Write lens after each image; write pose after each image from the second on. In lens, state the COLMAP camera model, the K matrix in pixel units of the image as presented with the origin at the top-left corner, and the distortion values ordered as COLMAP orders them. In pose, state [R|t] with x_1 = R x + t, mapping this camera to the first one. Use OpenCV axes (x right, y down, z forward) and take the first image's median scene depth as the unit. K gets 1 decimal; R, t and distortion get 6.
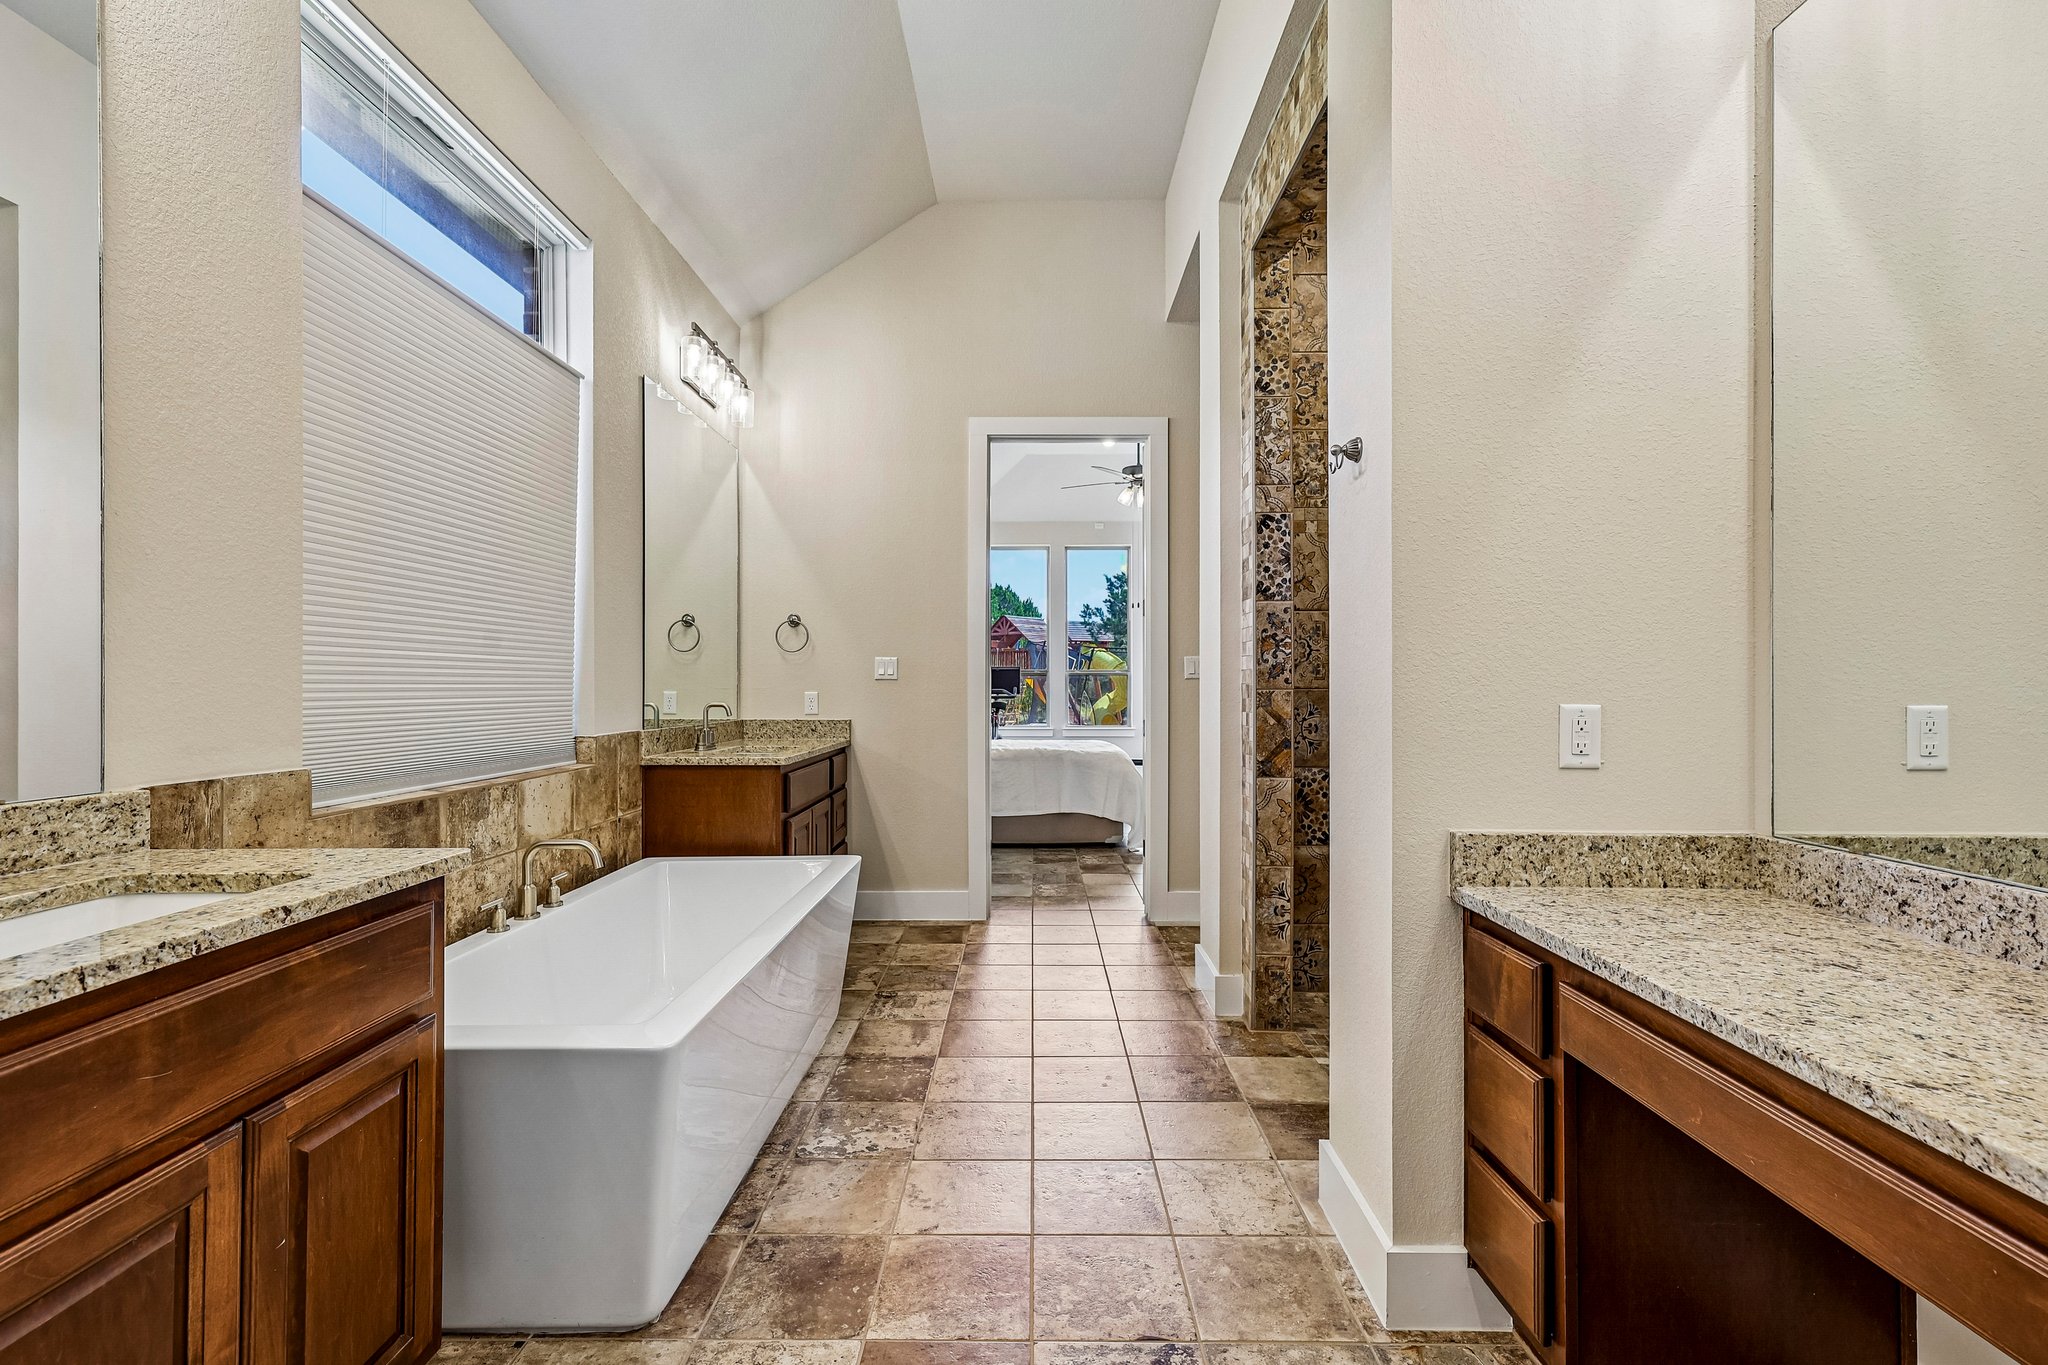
lens RADIAL K [[893.3, 0, 1025.5], [0, 893.3, 682.2], [0, 0, 1]] dist [-0.001819, -0.000045]
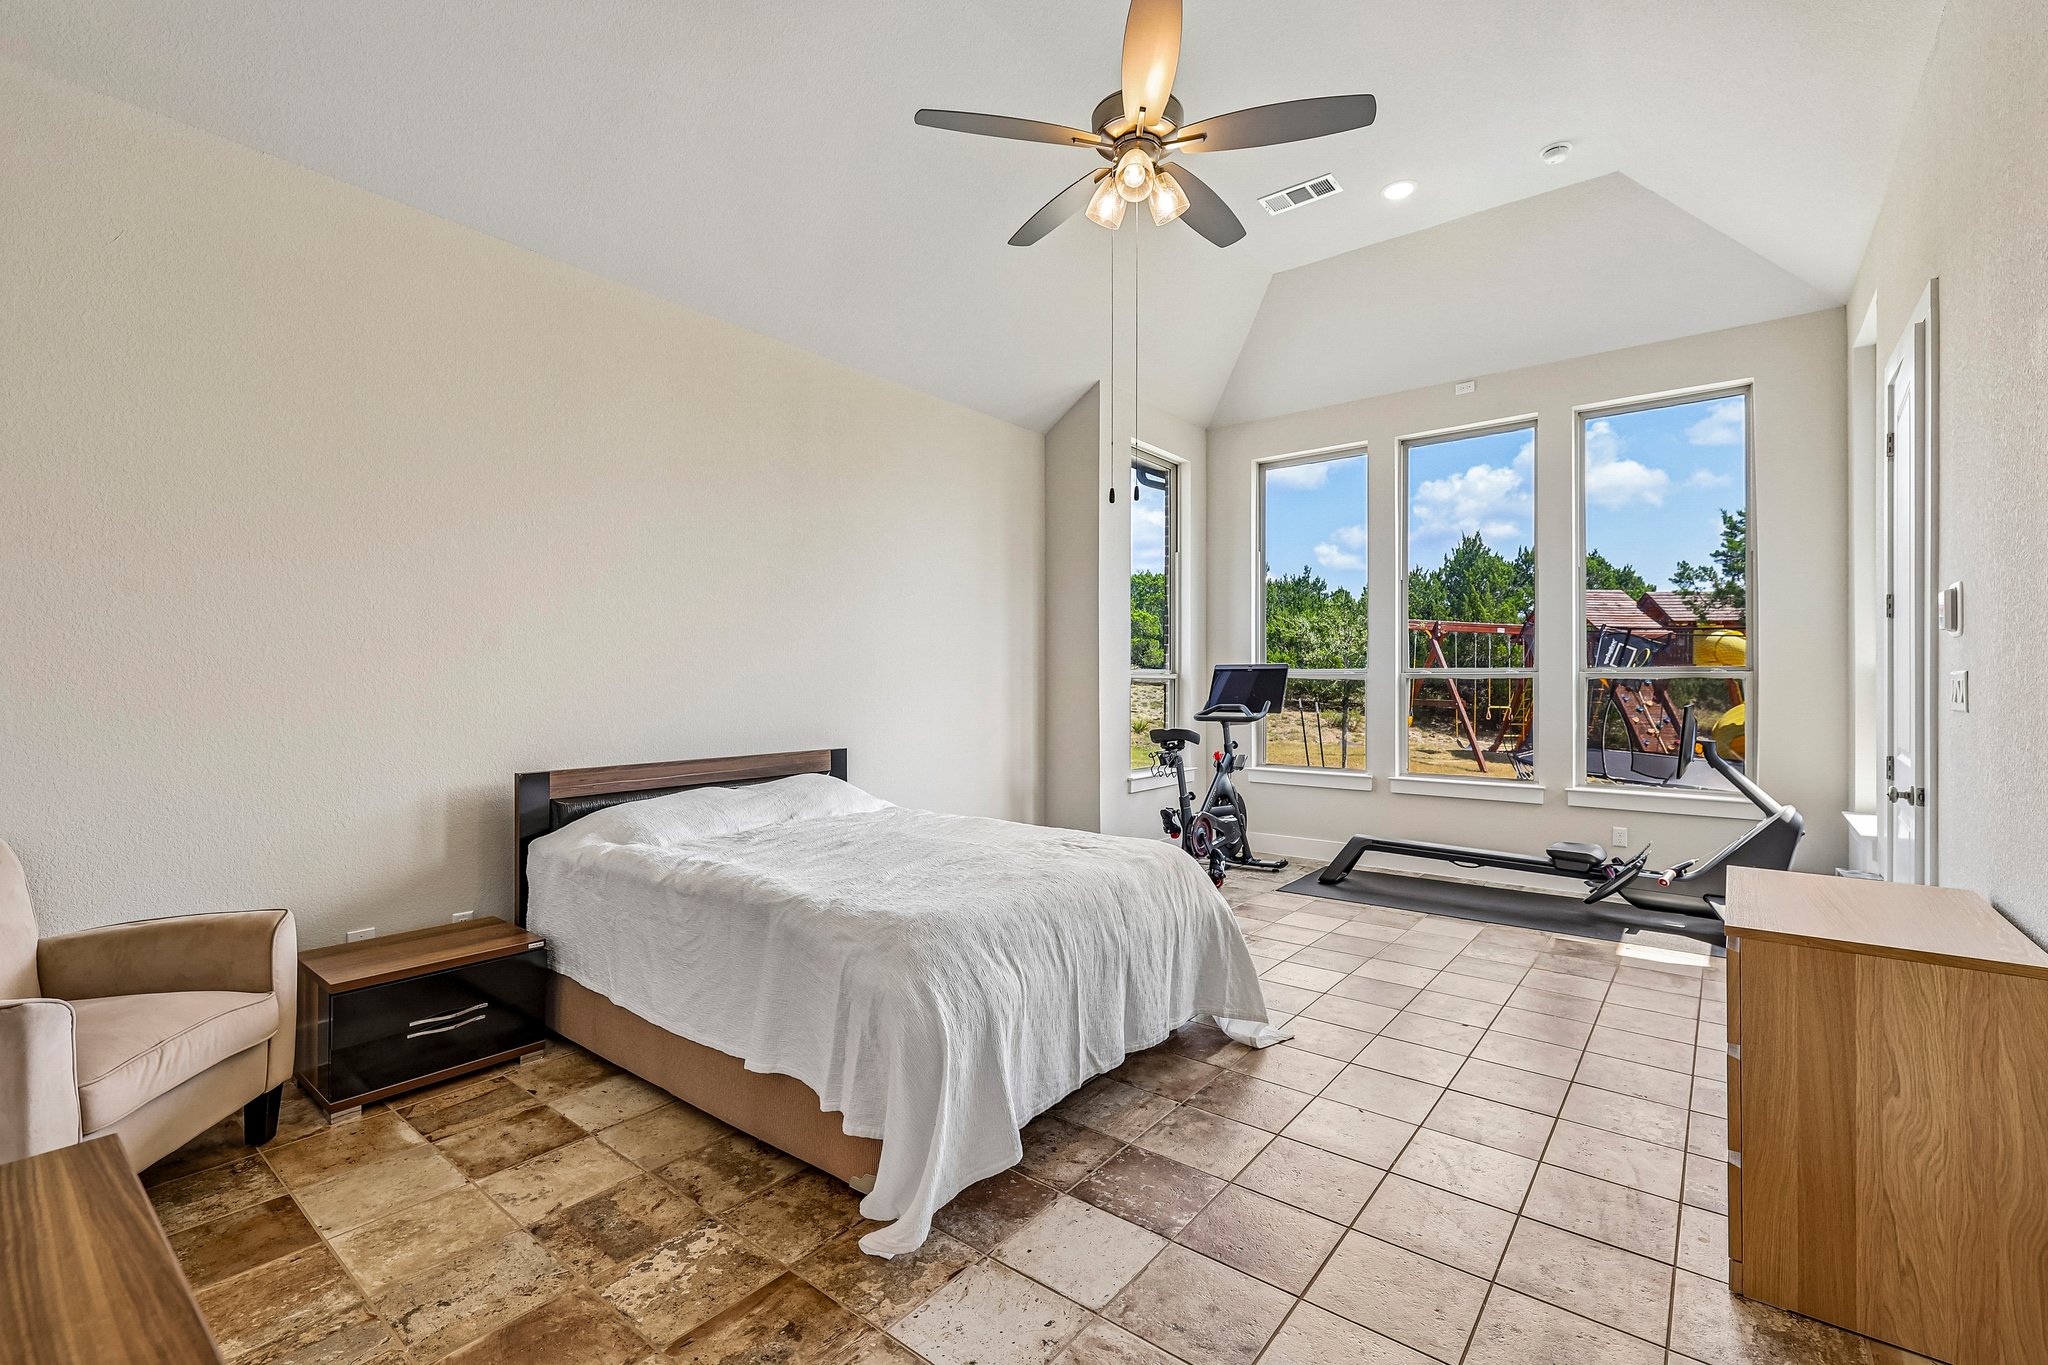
lens RADIAL K [[893.3, 0, 1046.5], [0, 893.3, 675.6], [0, 0, 1]] dist [-0.001819, -0.000045]
pose [[0.785901, -0.004340, -0.618337, 0.104399], [0.000052, 0.999976, -0.006953, -0.002928], [0.618353, 0.005432, 0.785882, 0.225219]]
